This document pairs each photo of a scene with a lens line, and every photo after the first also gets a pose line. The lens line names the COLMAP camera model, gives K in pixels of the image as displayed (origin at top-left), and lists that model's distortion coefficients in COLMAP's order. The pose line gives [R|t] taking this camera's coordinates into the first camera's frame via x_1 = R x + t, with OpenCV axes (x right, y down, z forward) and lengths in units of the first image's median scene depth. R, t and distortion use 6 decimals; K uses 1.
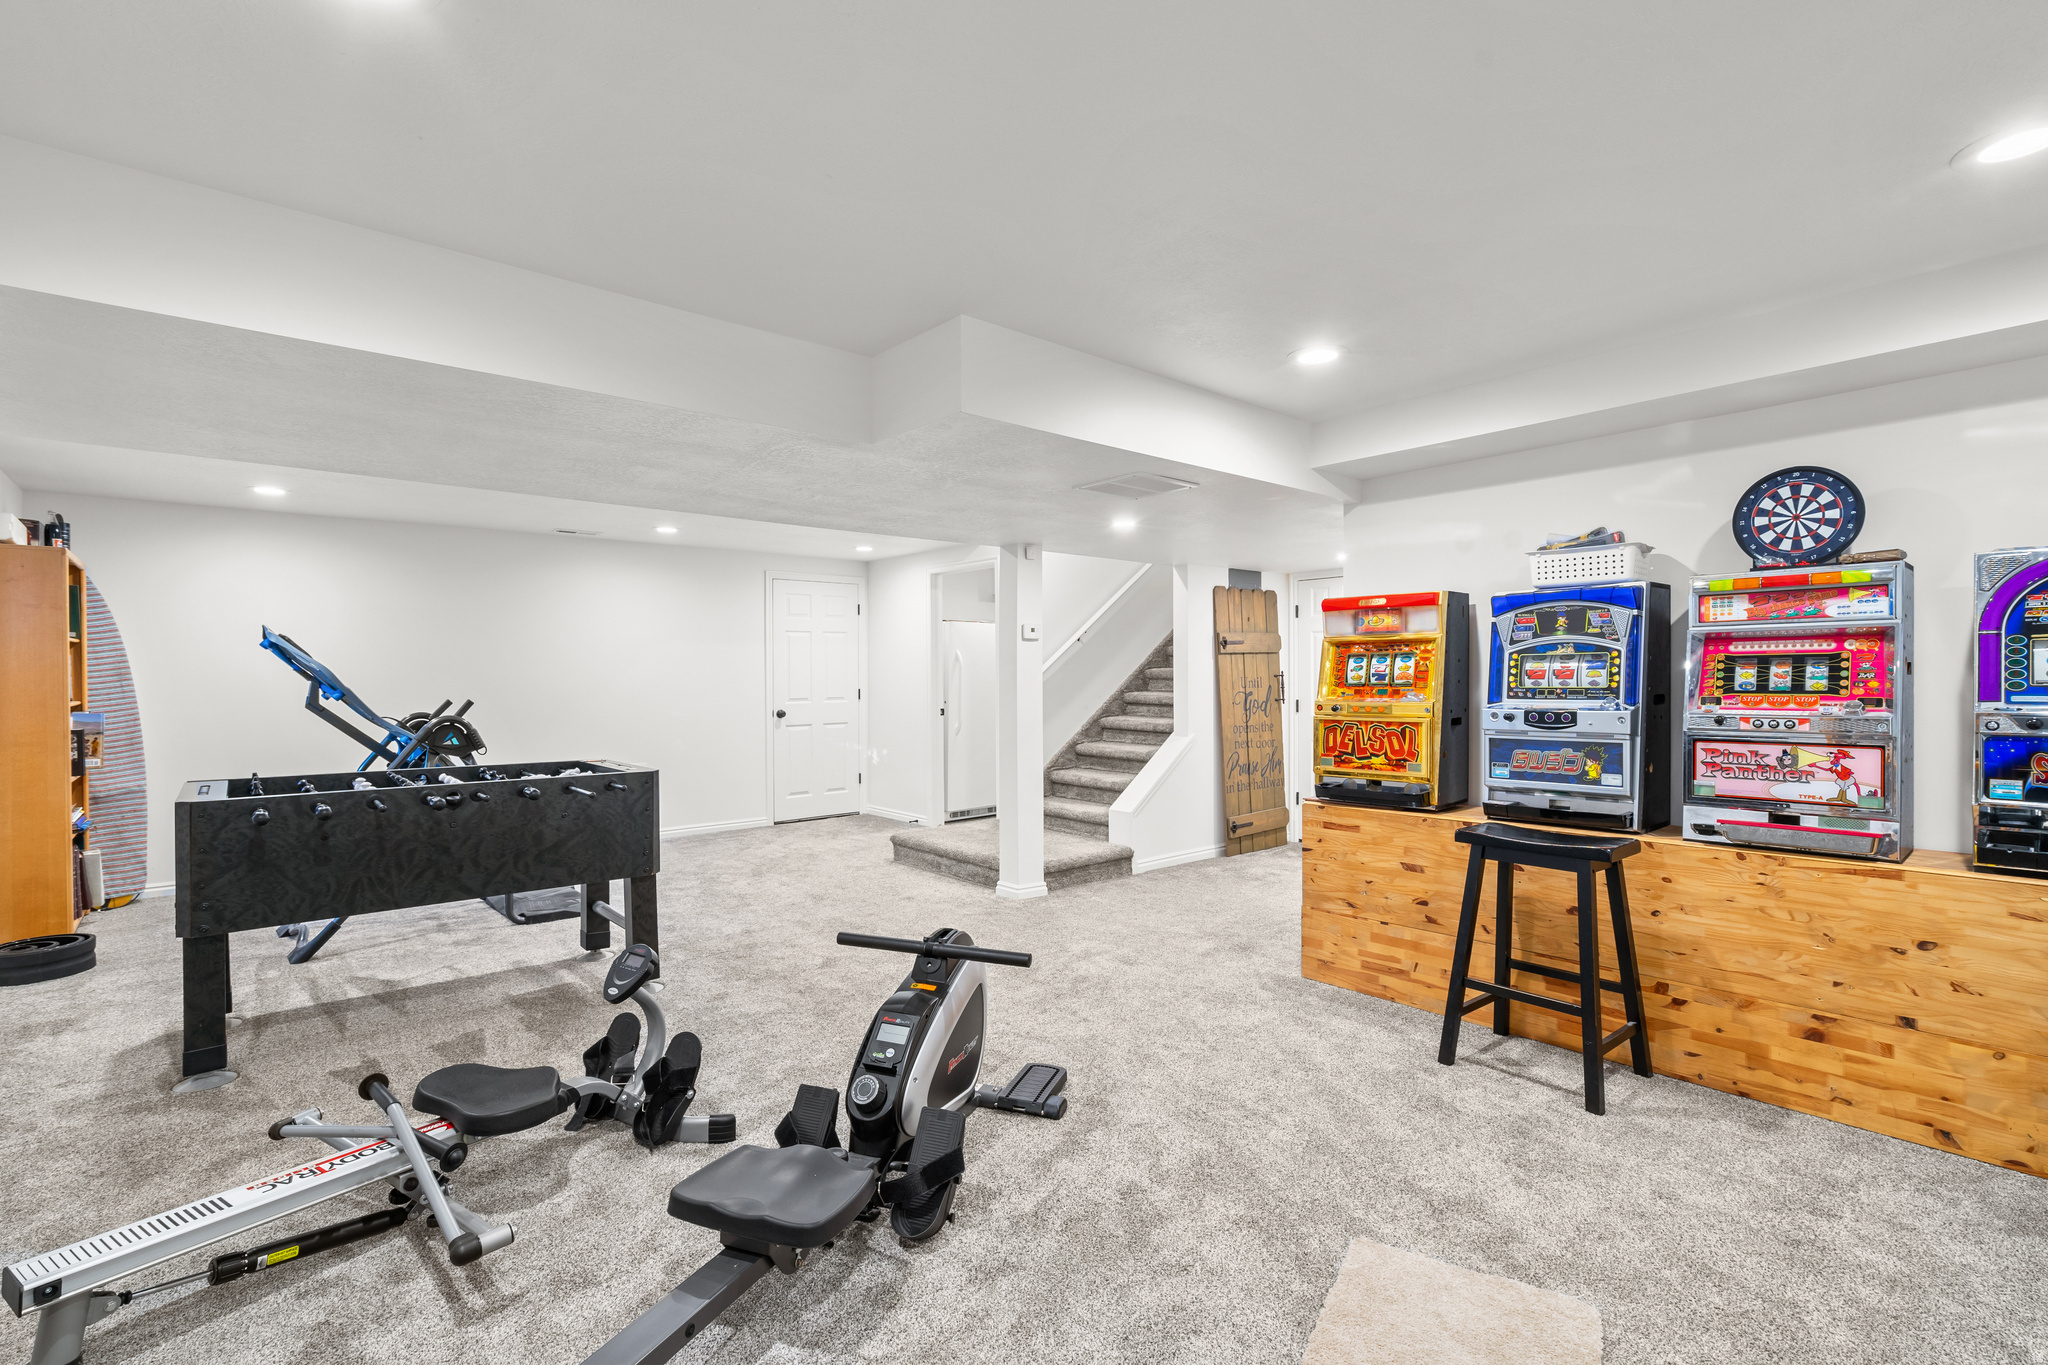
lens RADIAL K [[935.6, 0, 1024.1], [0, 935.6, 695.1], [0, 0, 1]] dist [0.000984, 0.000647]
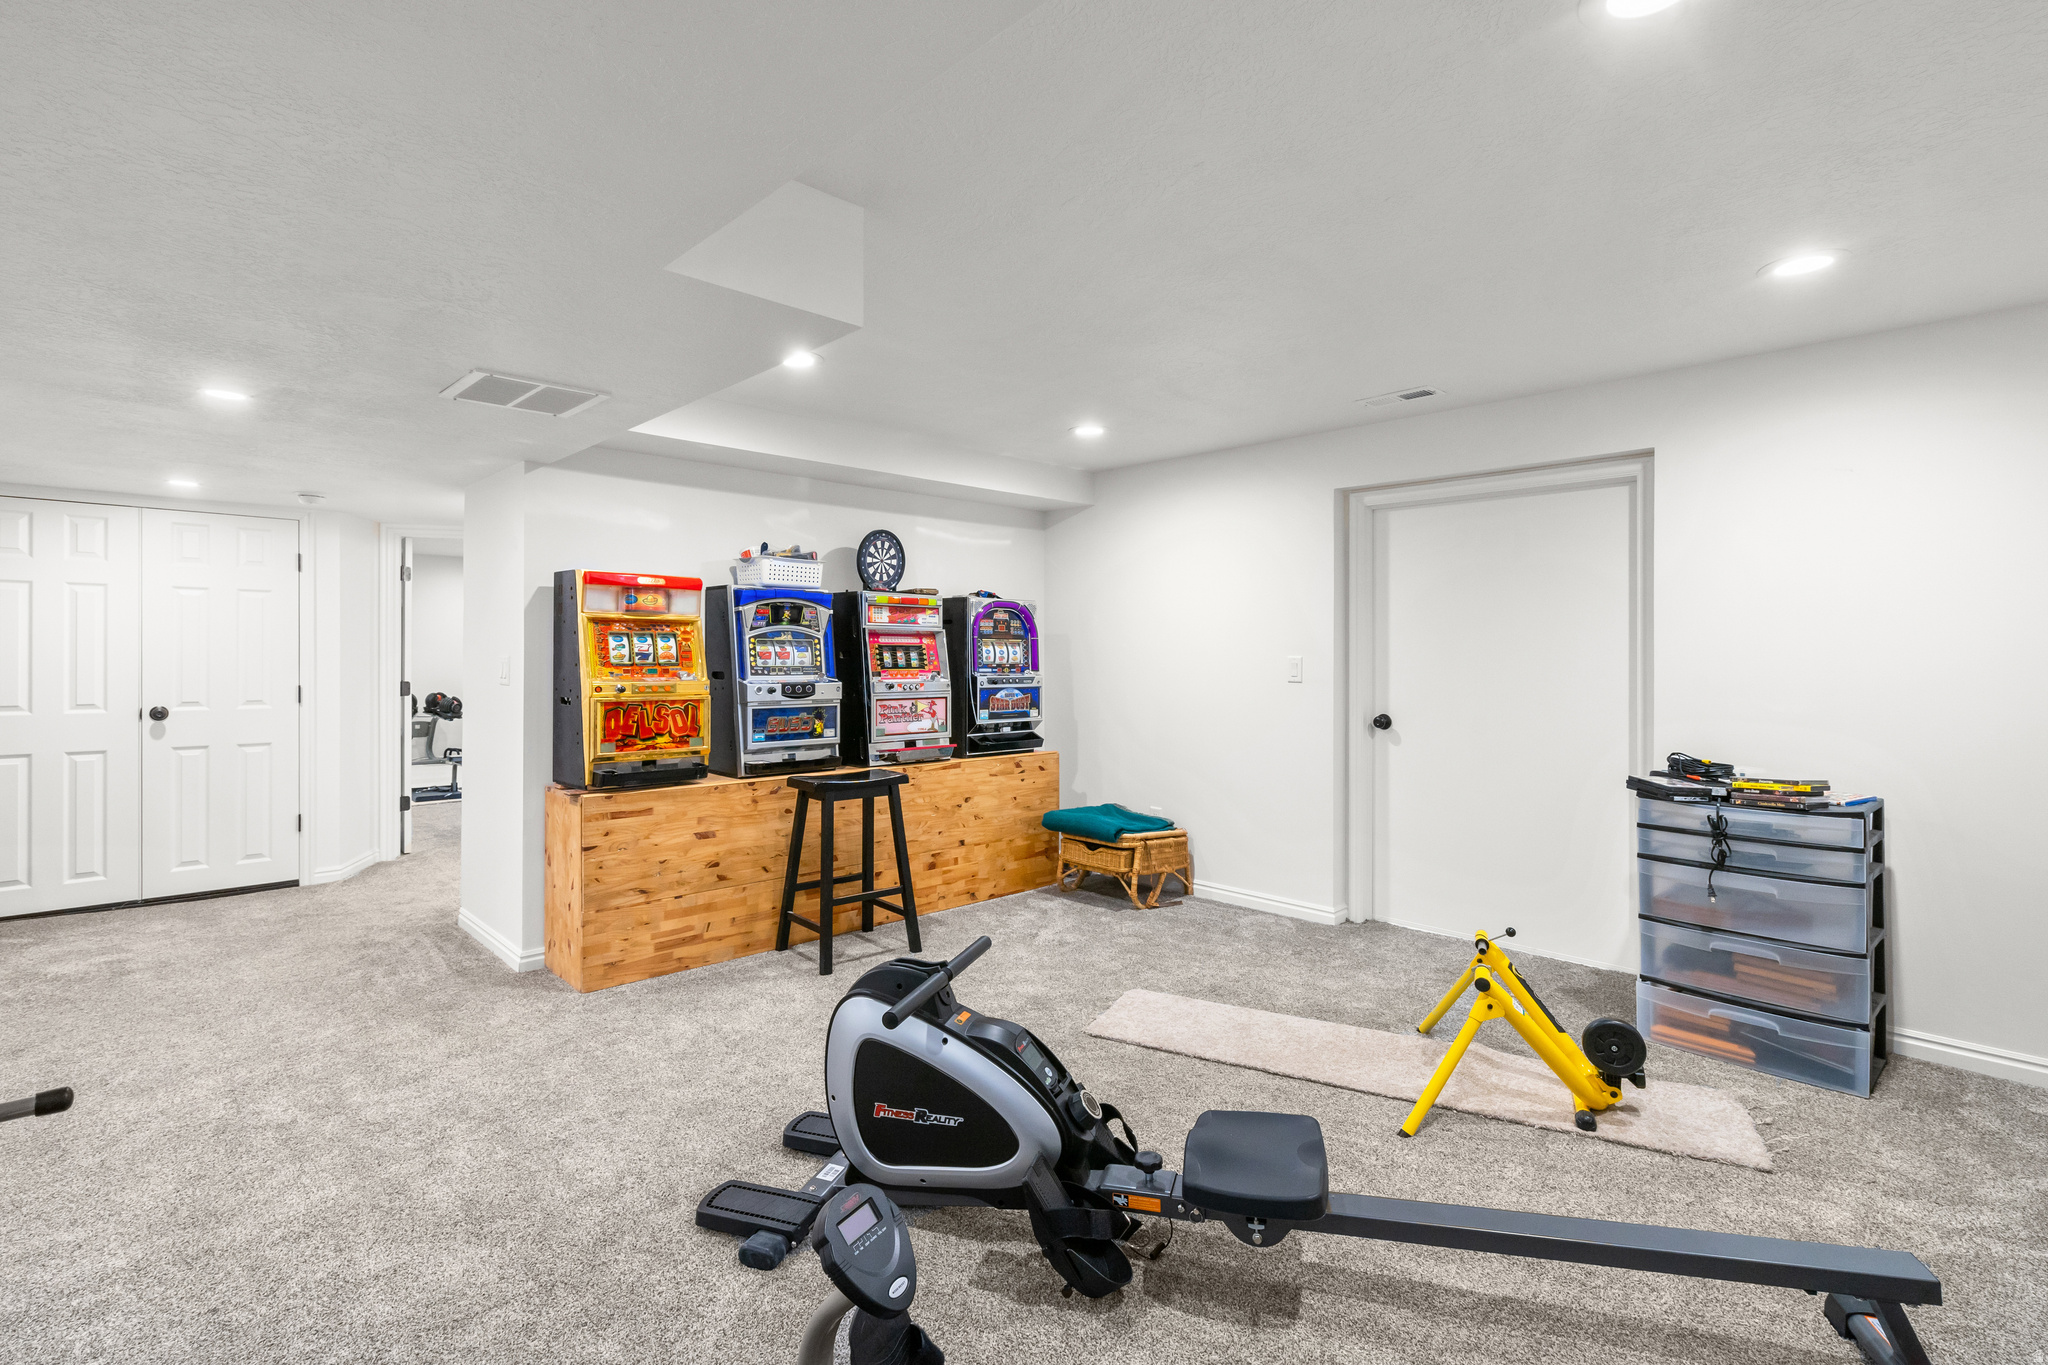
lens RADIAL K [[935.6, 0, 1026.1], [0, 935.6, 669.0], [0, 0, 1]] dist [0.000984, 0.000647]
pose [[-0.047406, -0.005902, 0.998858, -0.713313], [0.013884, 0.999882, 0.006567, -0.007739], [-0.998779, 0.014179, -0.047319, 0.726187]]
